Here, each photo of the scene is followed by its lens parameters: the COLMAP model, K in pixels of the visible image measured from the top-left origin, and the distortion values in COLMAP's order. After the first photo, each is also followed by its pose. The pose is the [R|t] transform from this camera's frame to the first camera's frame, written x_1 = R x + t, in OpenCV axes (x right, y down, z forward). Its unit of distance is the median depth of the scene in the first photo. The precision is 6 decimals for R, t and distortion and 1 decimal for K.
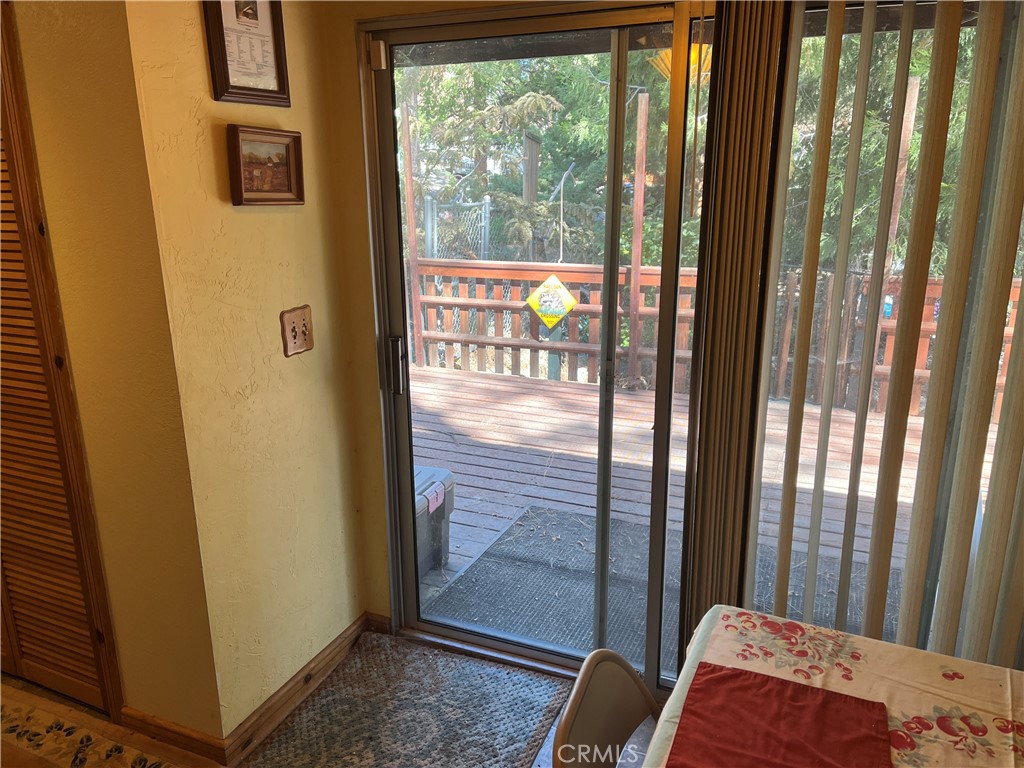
lens RADIAL K [[770.8, 0, 512.5], [0, 770.8, 386.8], [0, 0, 1]] dist [0.054234, -0.055968]
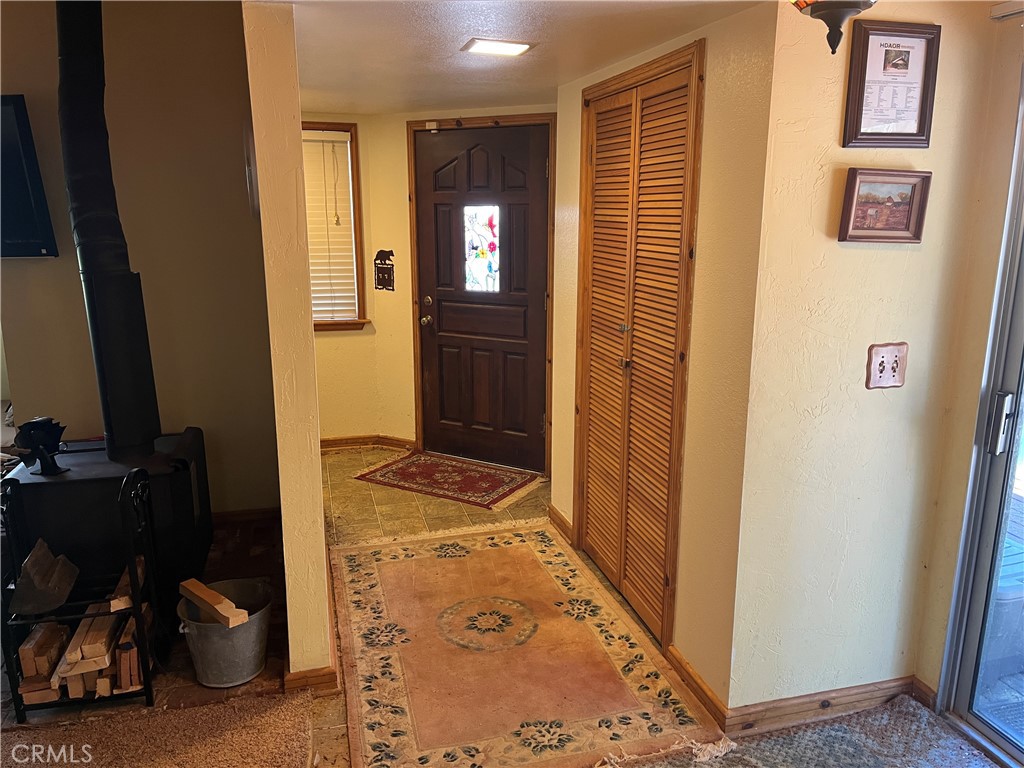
lens RADIAL K [[770.8, 0, 517.7], [0, 770.8, 379.8], [0, 0, 1]] dist [0.054234, -0.055968]
pose [[0.638217, 0.181988, -0.748037, 0.187232], [-0.218072, 0.974597, 0.051050, -0.001293], [0.738325, 0.130545, 0.661690, -0.026099]]
